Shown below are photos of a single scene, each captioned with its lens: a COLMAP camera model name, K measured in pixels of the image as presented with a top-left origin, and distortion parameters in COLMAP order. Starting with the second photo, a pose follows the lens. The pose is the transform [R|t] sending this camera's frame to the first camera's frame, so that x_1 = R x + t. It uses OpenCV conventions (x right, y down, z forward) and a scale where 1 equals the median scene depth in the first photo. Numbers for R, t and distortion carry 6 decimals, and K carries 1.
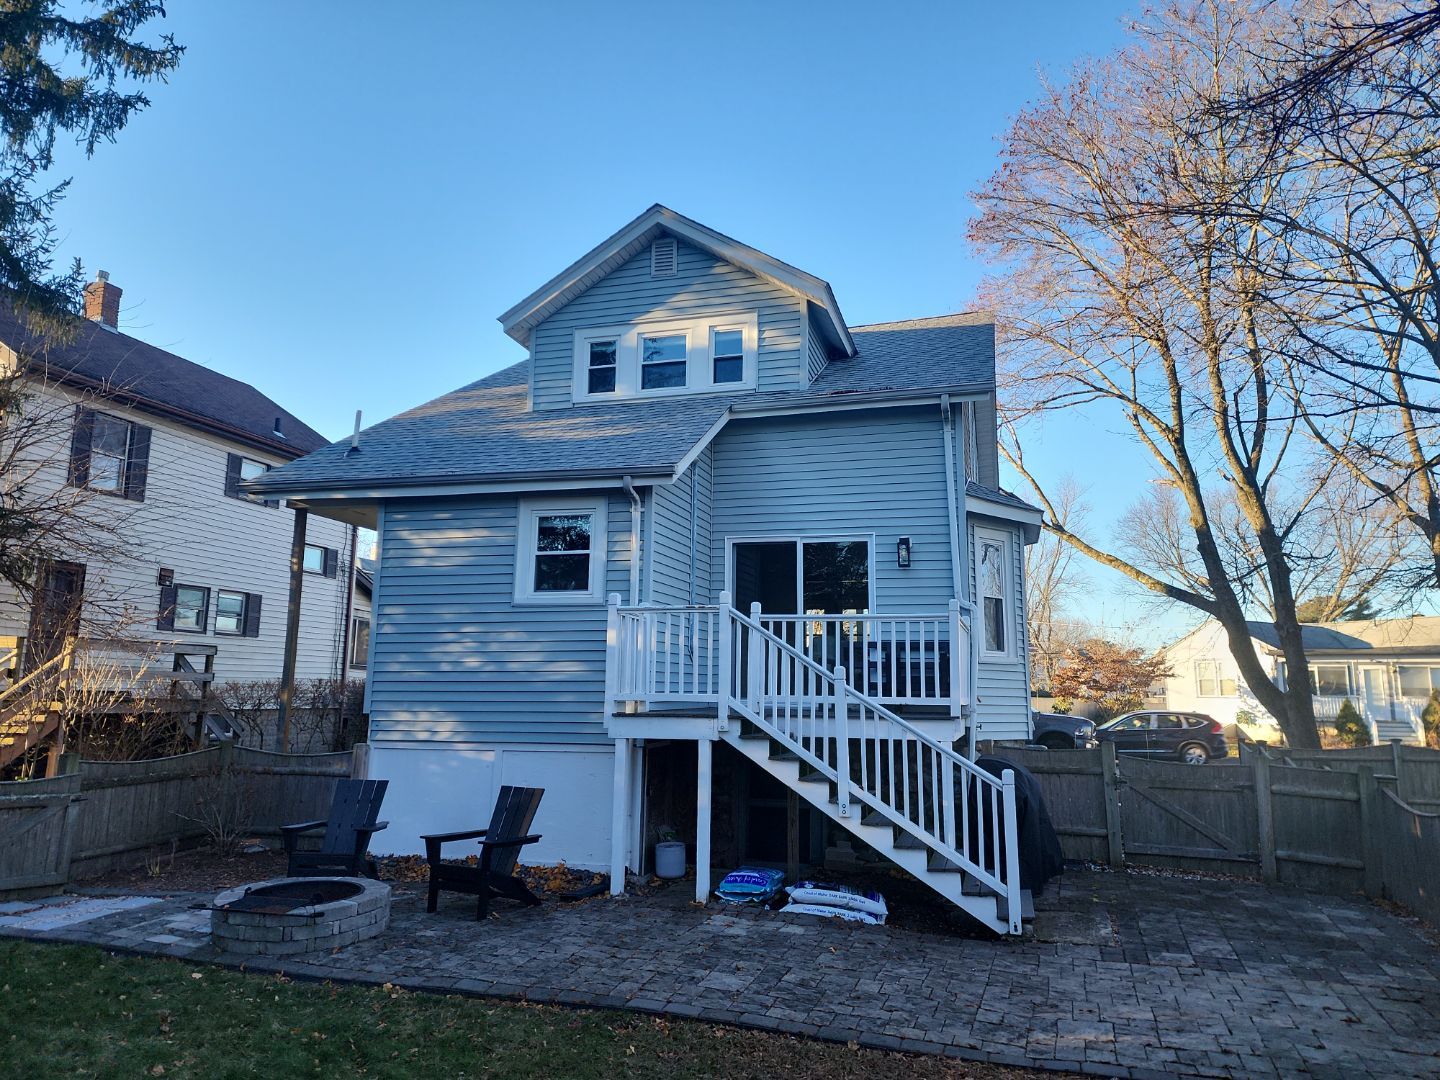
lens RADIAL K [[980.9, 0, 737.0], [0, 980.9, 532.5], [0, 0, 1]] dist [0.089282, -0.092715]
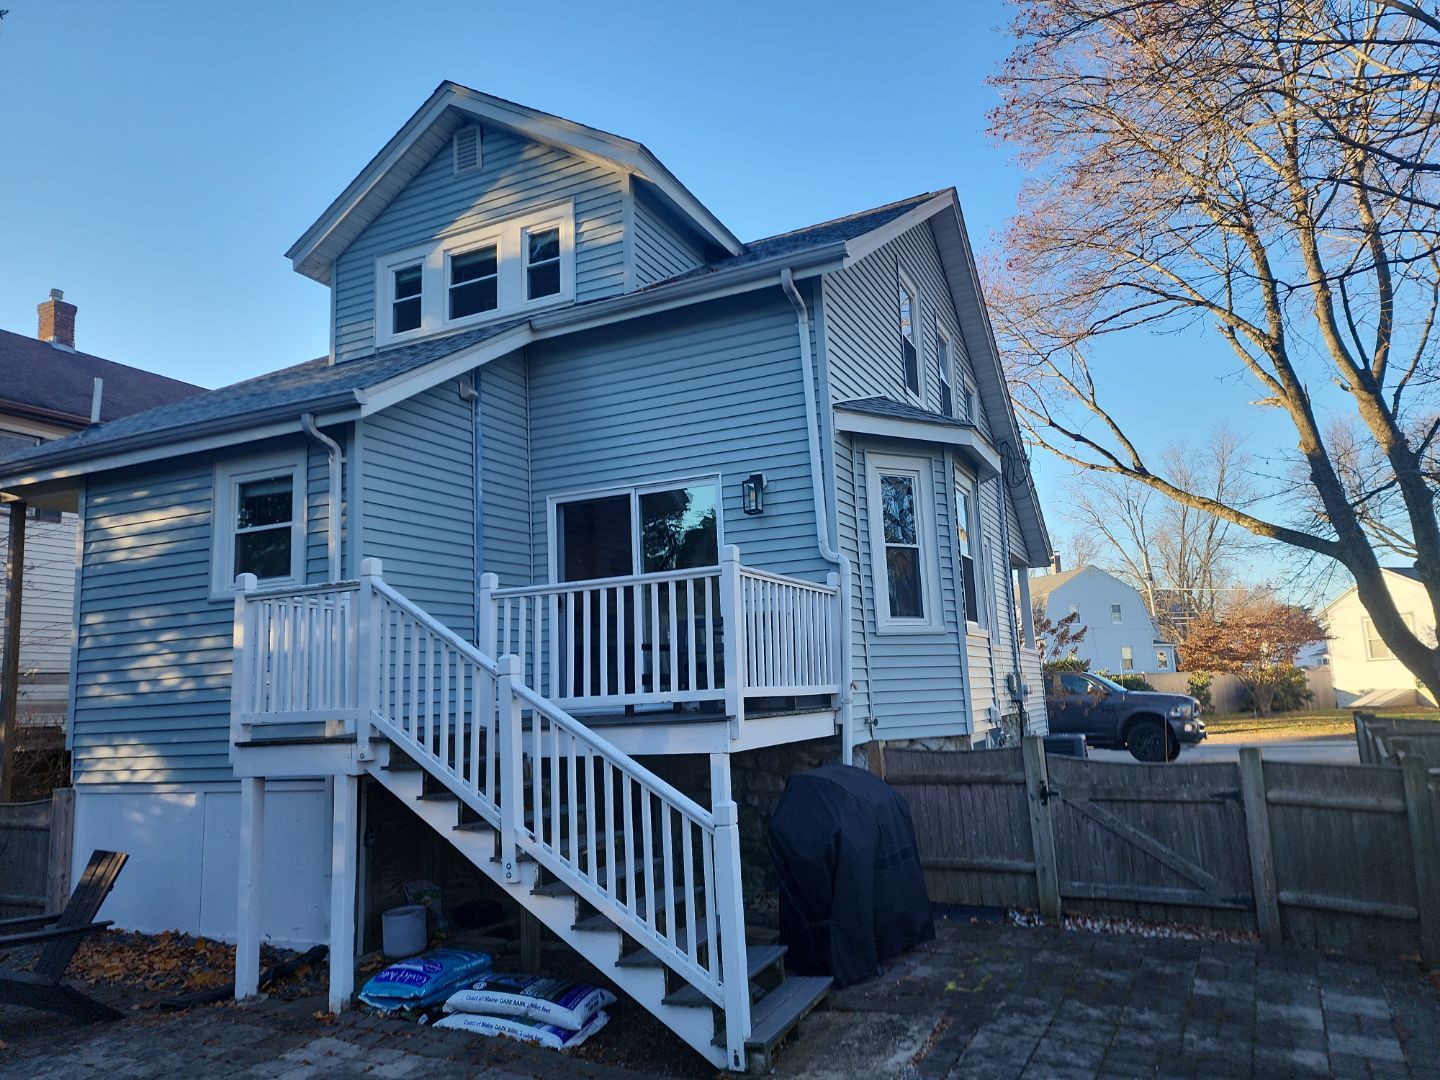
lens RADIAL K [[980.9, 0, 750.8], [0, 980.9, 547.6], [0, 0, 1]] dist [0.084239, -0.081365]
pose [[0.985716, -0.078888, -0.148797, 0.294240], [0.081698, 0.996574, 0.012862, 0.054987], [0.147273, -0.024835, 0.988784, 0.292717]]
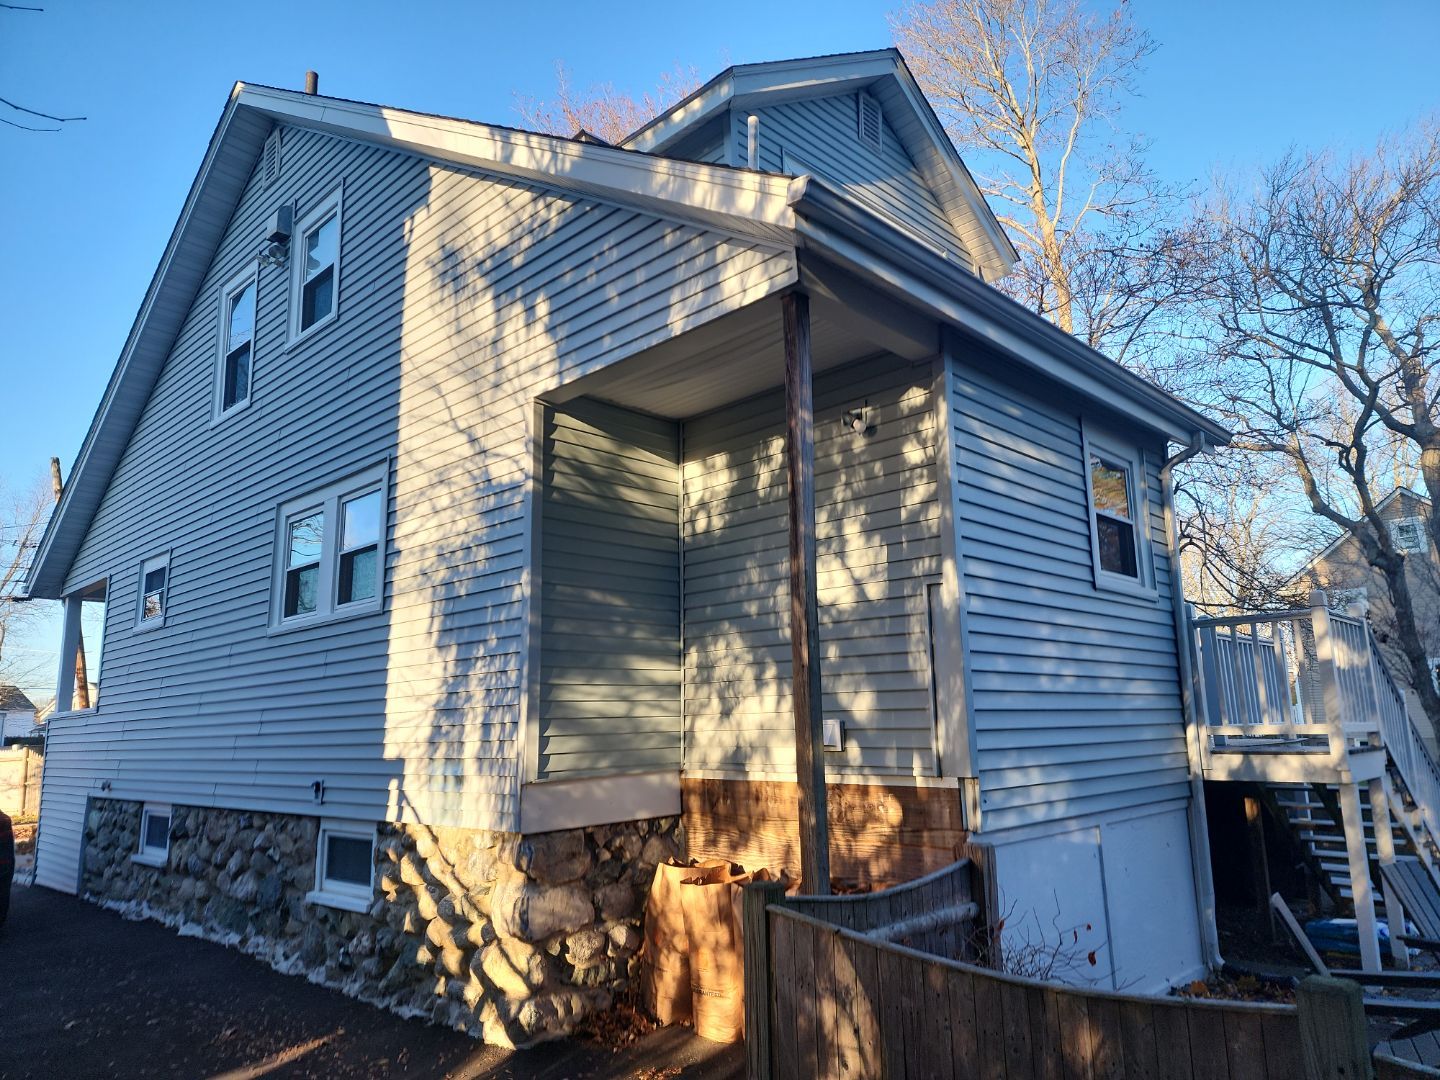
lens RADIAL K [[980.9, 0, 750.8], [0, 980.9, 547.6], [0, 0, 1]] dist [0.084239, -0.081365]
pose [[0.468273, 0.140538, 0.872336, -0.850613], [-0.111205, 0.988793, -0.099605, 0.132046], [-0.876558, -0.050366, 0.478653, 0.869718]]
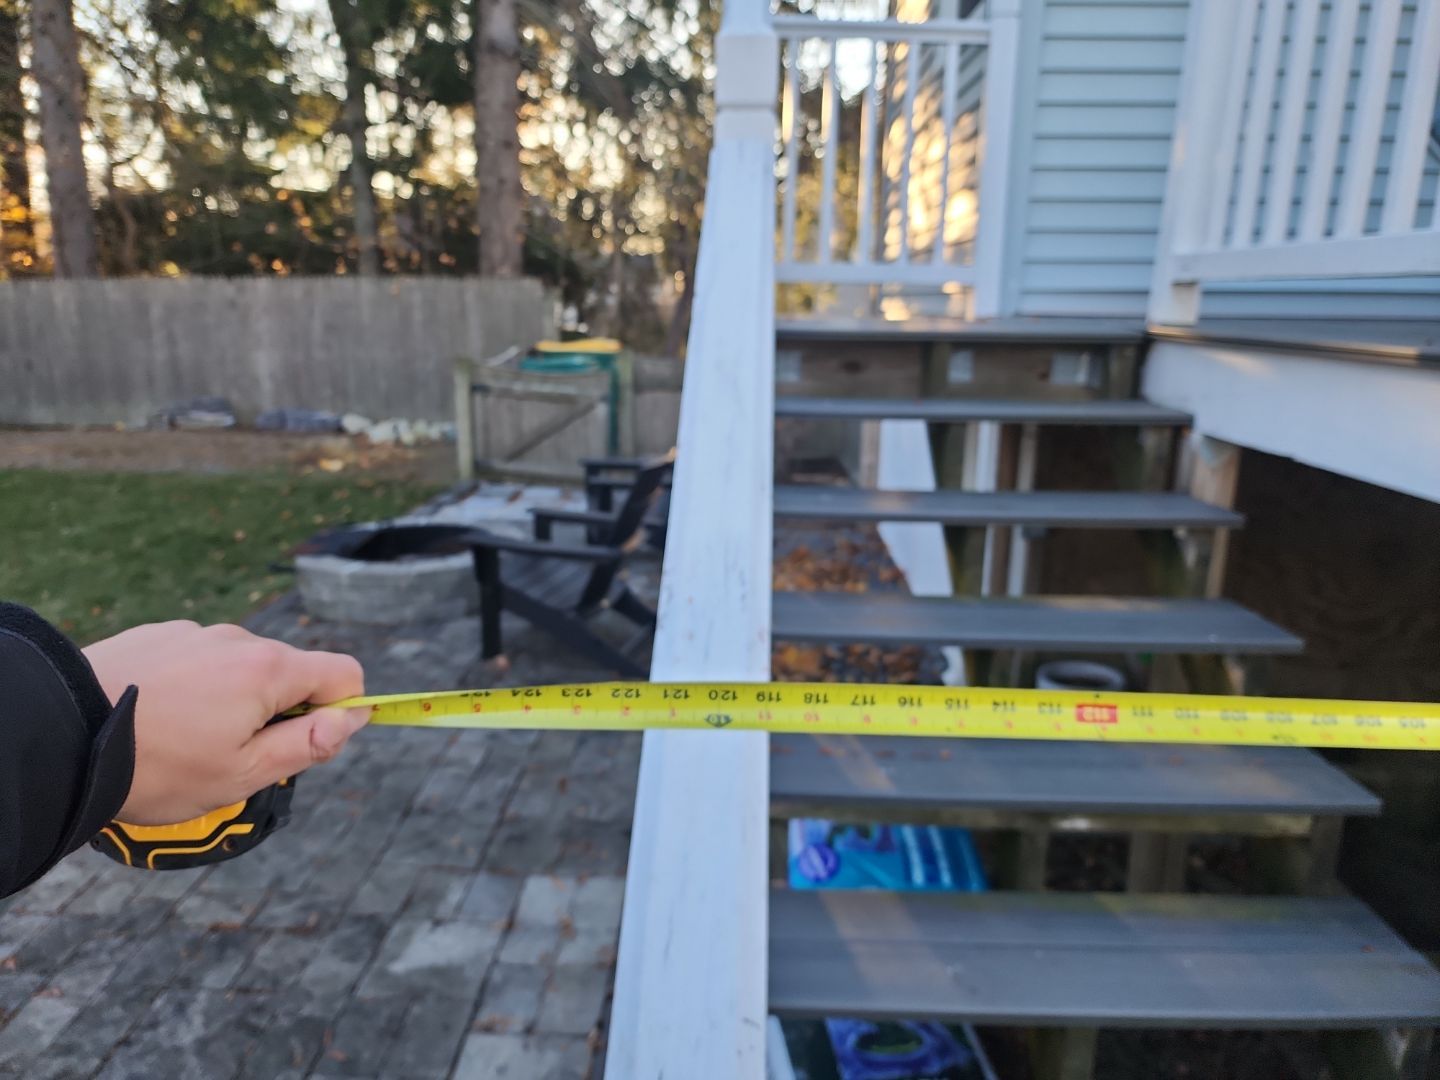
lens RADIAL K [[980.9, 0, 737.0], [0, 980.9, 532.5], [0, 0, 1]] dist [0.089282, -0.092715]
pose [[0.253769, 0.221286, -0.941612, 0.223279], [0.144335, 0.953917, 0.263077, 0.136404], [0.956435, -0.202669, 0.210136, 0.745496]]
